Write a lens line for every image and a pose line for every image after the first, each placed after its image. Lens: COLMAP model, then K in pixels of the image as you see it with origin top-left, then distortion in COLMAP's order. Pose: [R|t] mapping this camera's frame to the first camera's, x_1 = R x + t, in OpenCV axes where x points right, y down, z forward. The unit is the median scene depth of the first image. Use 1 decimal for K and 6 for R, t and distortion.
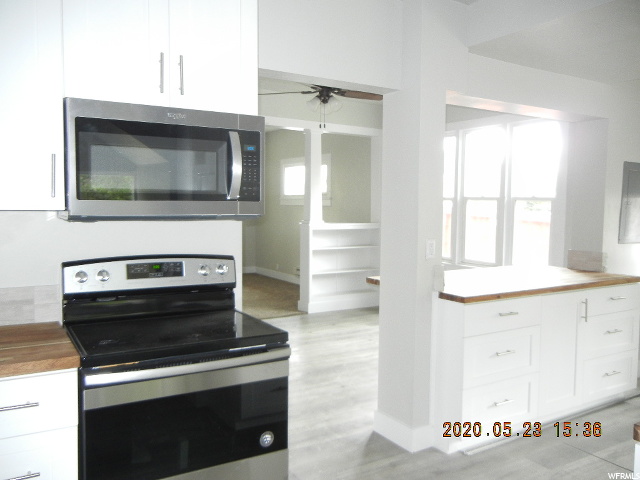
lens RADIAL K [[544.7, 0, 320.0], [0, 544.7, 240.0], [0, 0, 1]] dist [-0.006649, -0.009021]
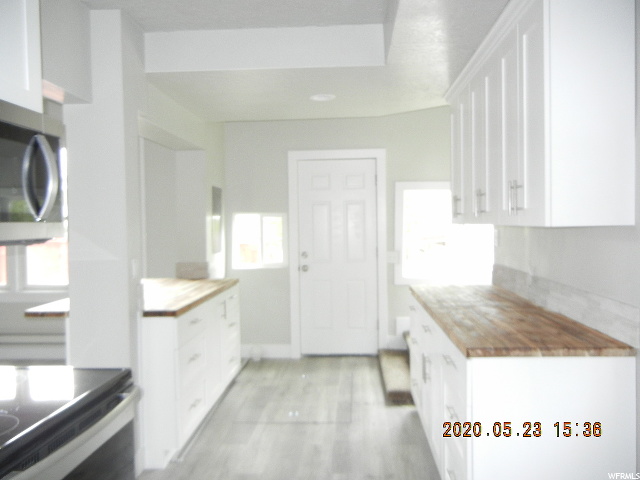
lens RADIAL K [[544.7, 0, 320.0], [0, 544.7, 240.0], [0, 0, 1]] dist [-0.006649, -0.009021]
pose [[0.561977, -0.047044, 0.825814, -0.406475], [0.076631, 0.997049, 0.004650, -0.013548], [-0.823596, 0.060670, 0.563923, 0.155974]]
